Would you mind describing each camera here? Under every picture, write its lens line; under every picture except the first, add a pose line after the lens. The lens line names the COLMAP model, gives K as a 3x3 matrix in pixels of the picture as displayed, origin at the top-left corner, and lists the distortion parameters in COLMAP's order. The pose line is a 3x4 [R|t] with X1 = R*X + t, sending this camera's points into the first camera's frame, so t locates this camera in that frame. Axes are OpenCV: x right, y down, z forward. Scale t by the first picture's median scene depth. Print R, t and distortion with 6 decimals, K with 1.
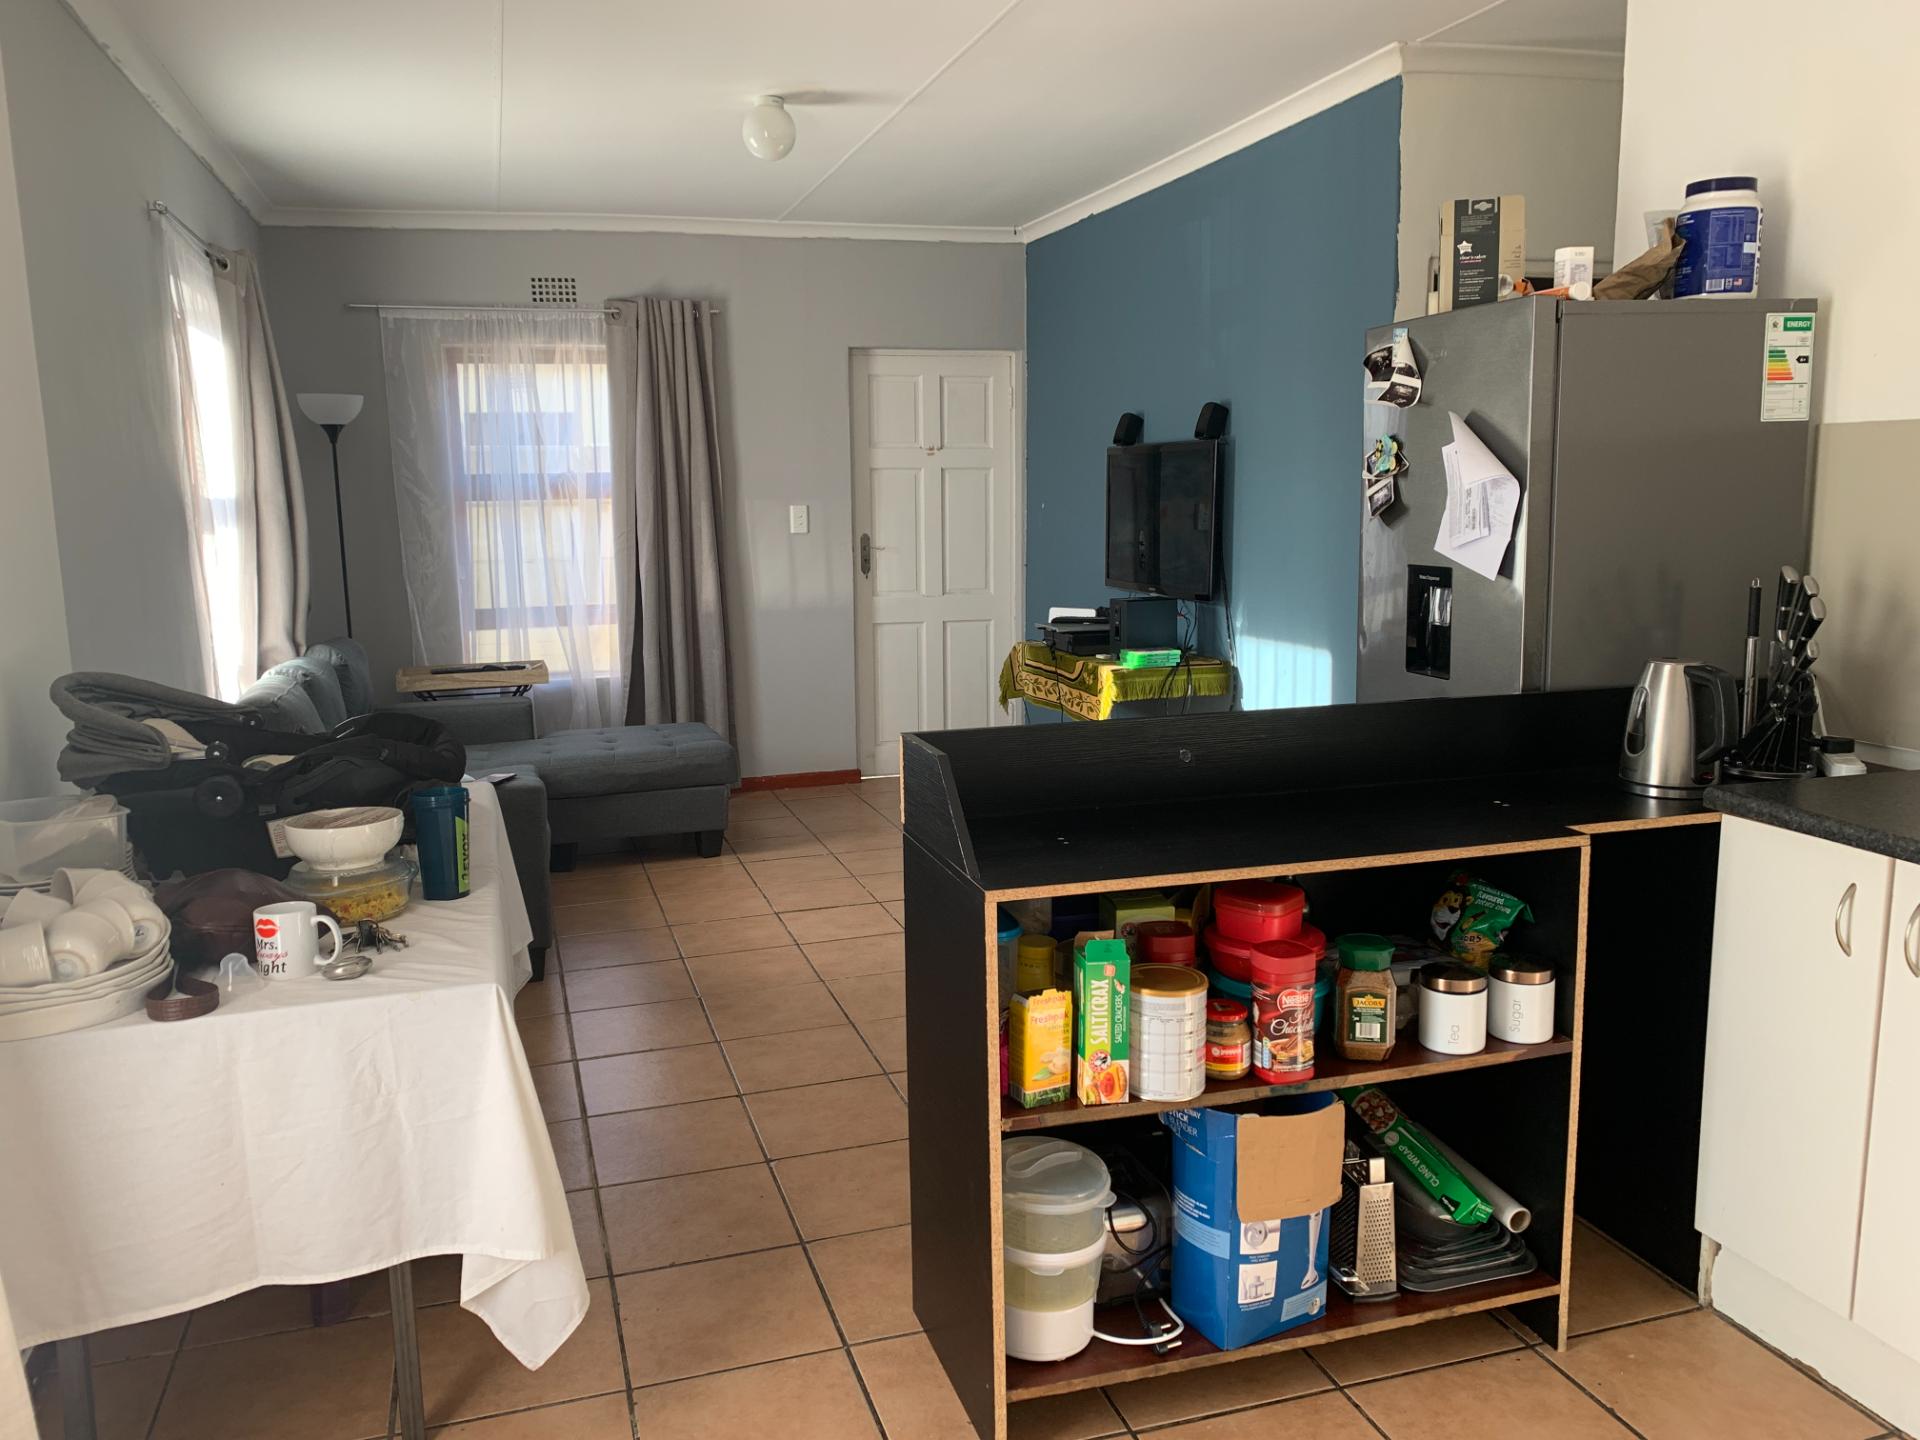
lens RADIAL K [[1465.1, 0, 930.6], [0, 1465.1, 704.1], [0, 0, 1]] dist [0.042892, -0.050864]
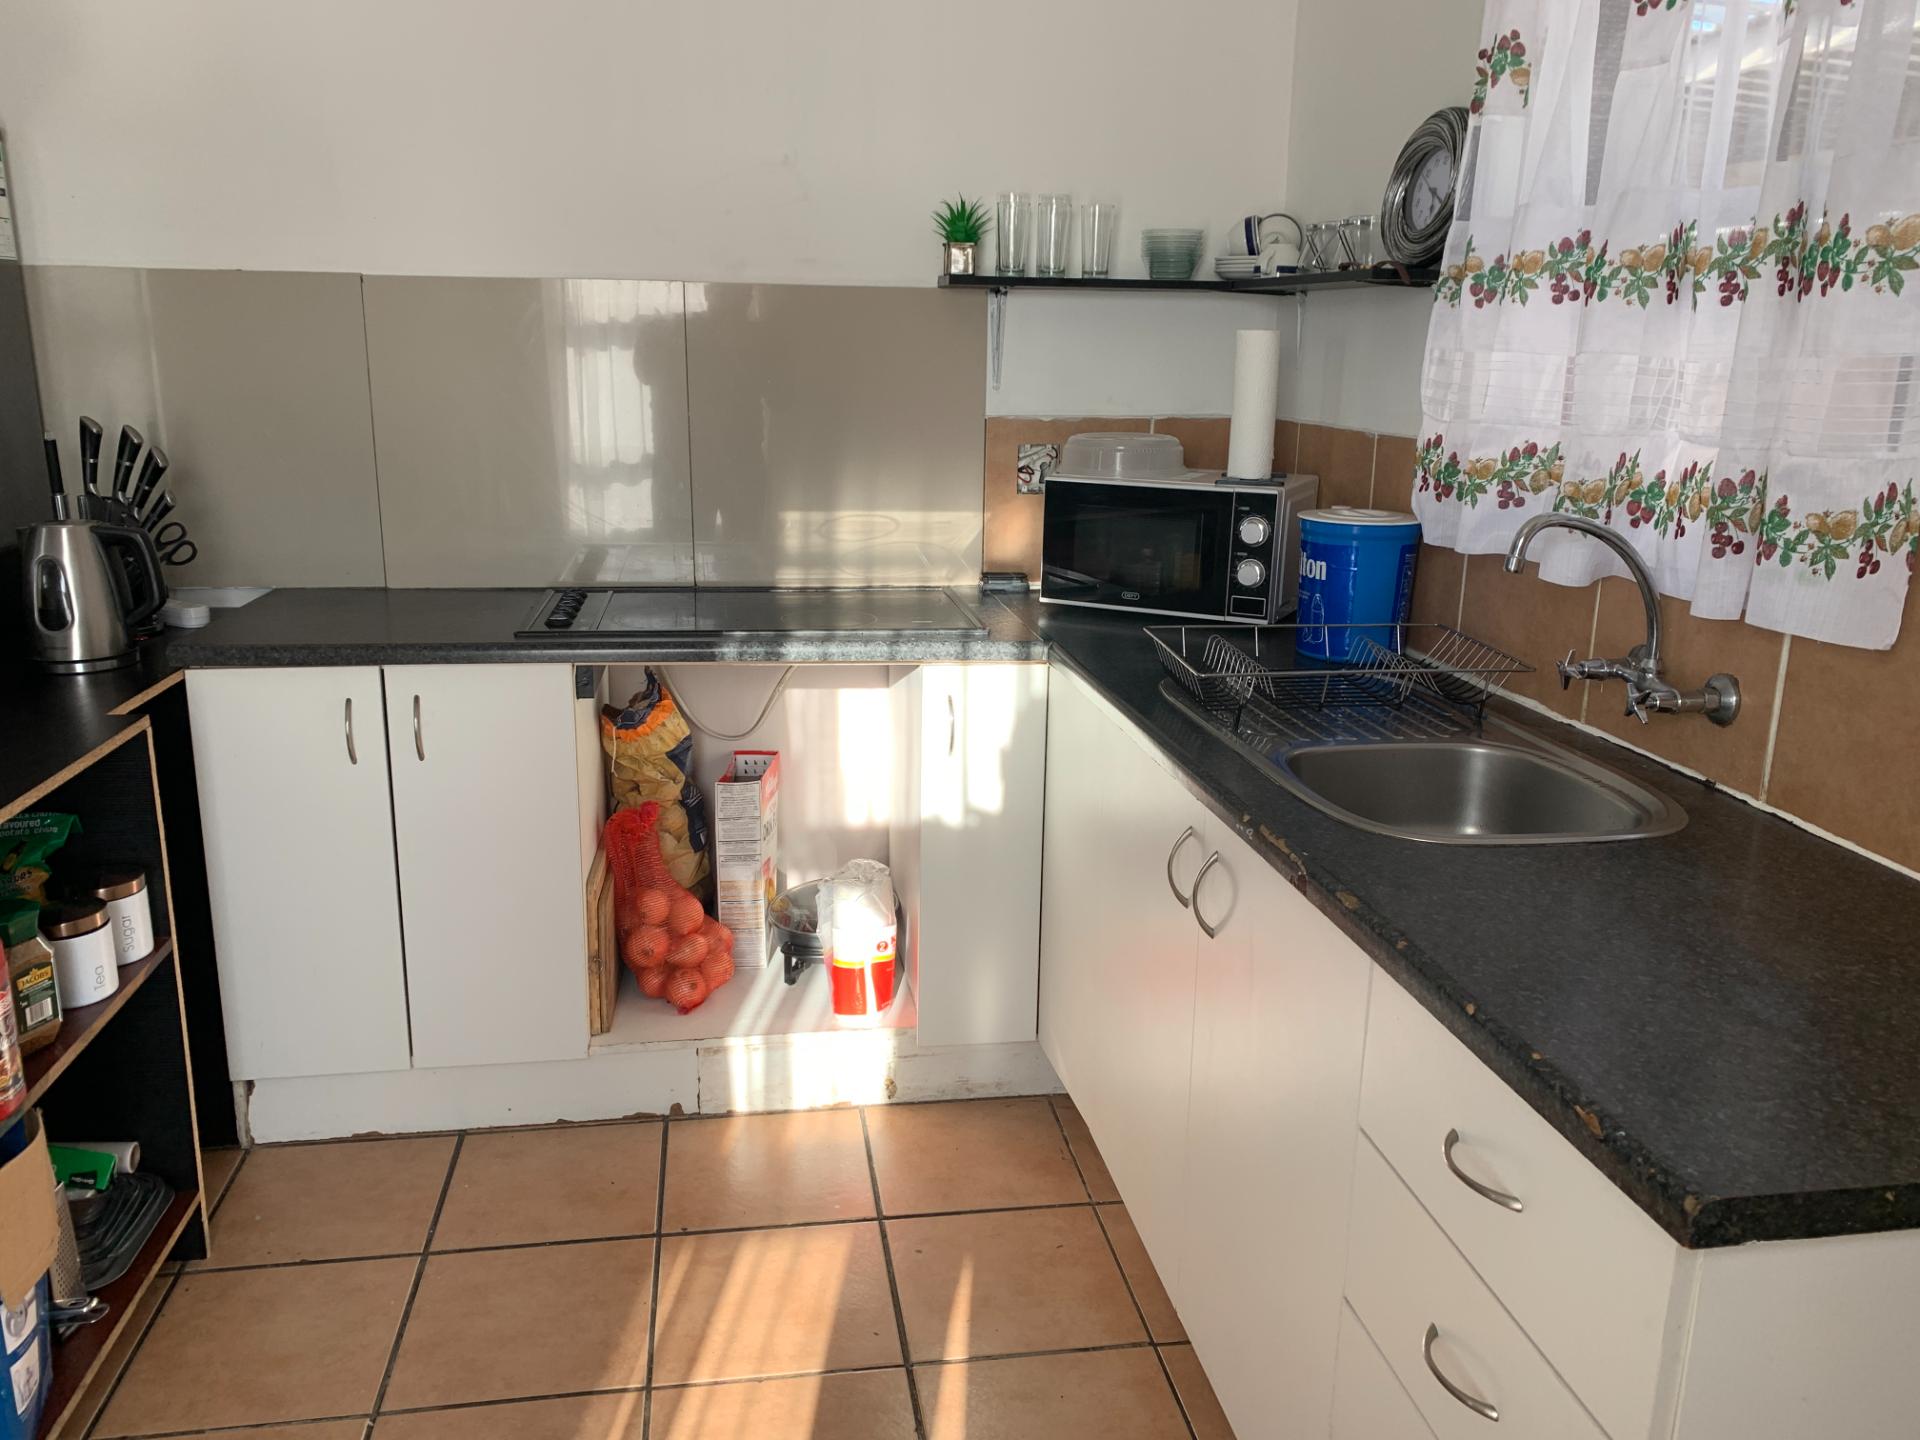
lens RADIAL K [[1465.1, 0, 942.9], [0, 1465.1, 714.0], [0, 0, 1]] dist [0.042892, -0.050864]
pose [[0.141840, -0.223611, 0.964303, -0.373668], [0.130353, 0.969888, 0.205733, -0.036207], [-0.981269, 0.096518, 0.166717, 0.376220]]
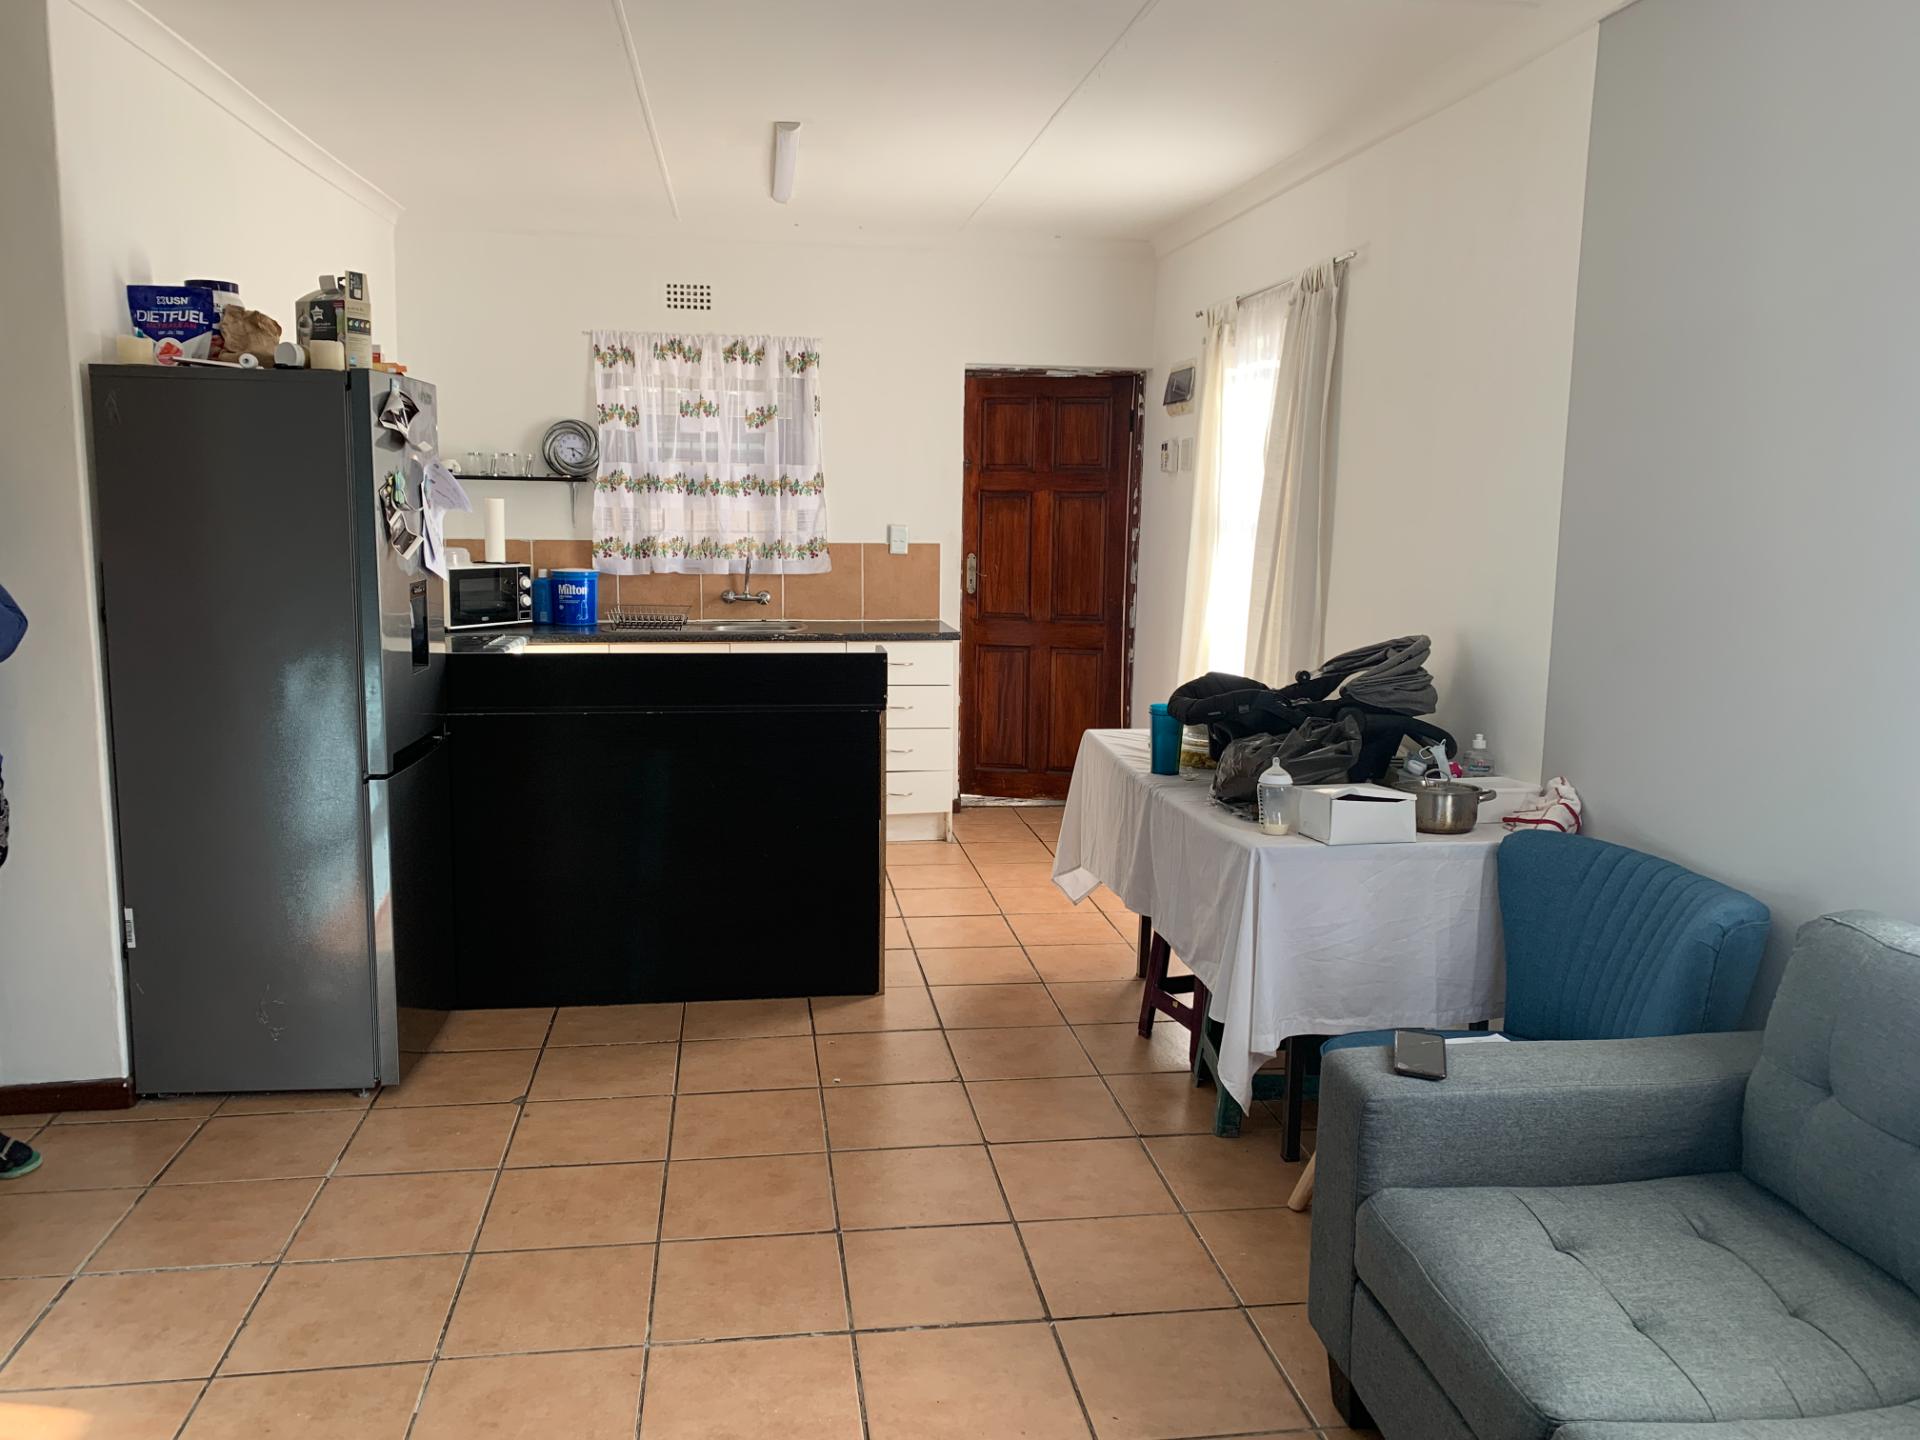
lens RADIAL K [[1465.1, 0, 989.6], [0, 1465.1, 738.0], [0, 0, 1]] dist [0.042892, -0.050864]
pose [[-0.991601, -0.020387, 0.127719, -0.402034], [0.020641, 0.949896, 0.311883, -0.472225], [-0.127678, 0.311900, -0.941497, 2.904339]]
